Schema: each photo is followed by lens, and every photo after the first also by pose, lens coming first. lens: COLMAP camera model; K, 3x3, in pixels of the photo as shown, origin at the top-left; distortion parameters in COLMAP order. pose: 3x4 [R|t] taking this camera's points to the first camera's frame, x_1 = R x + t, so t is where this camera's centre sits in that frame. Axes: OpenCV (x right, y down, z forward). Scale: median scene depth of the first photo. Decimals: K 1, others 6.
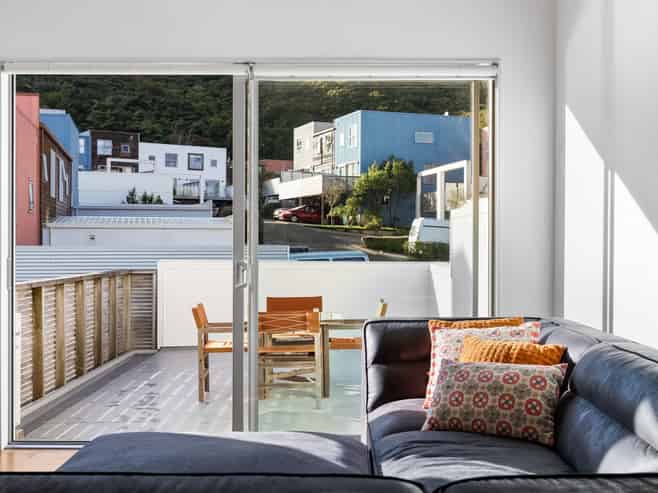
lens RADIAL K [[805.8, 0, 329.0], [0, 805.8, 246.5], [0, 0, 1]] dist [0.000125, -0.000244]
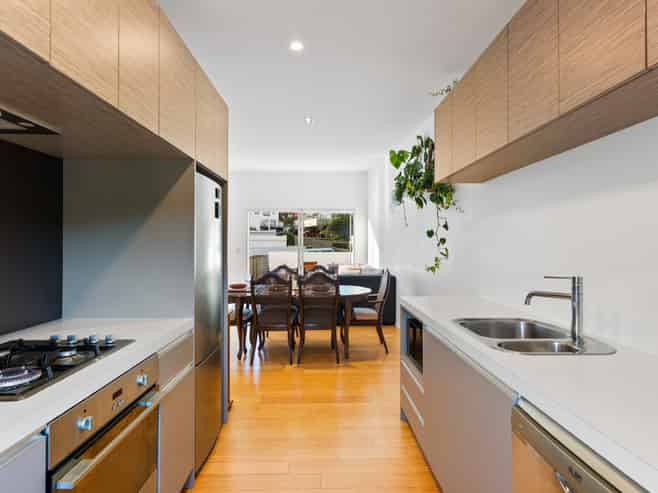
lens RADIAL K [[354.6, 0, 329.0], [0, 354.6, 246.5], [0, 0, 1]] dist [0.004566, -0.000169]
pose [[0.999641, -0.001770, 0.026742, -0.000051], [0.001647, 0.999988, 0.004623, -0.004182], [-0.026750, -0.004577, 0.999632, -0.176807]]
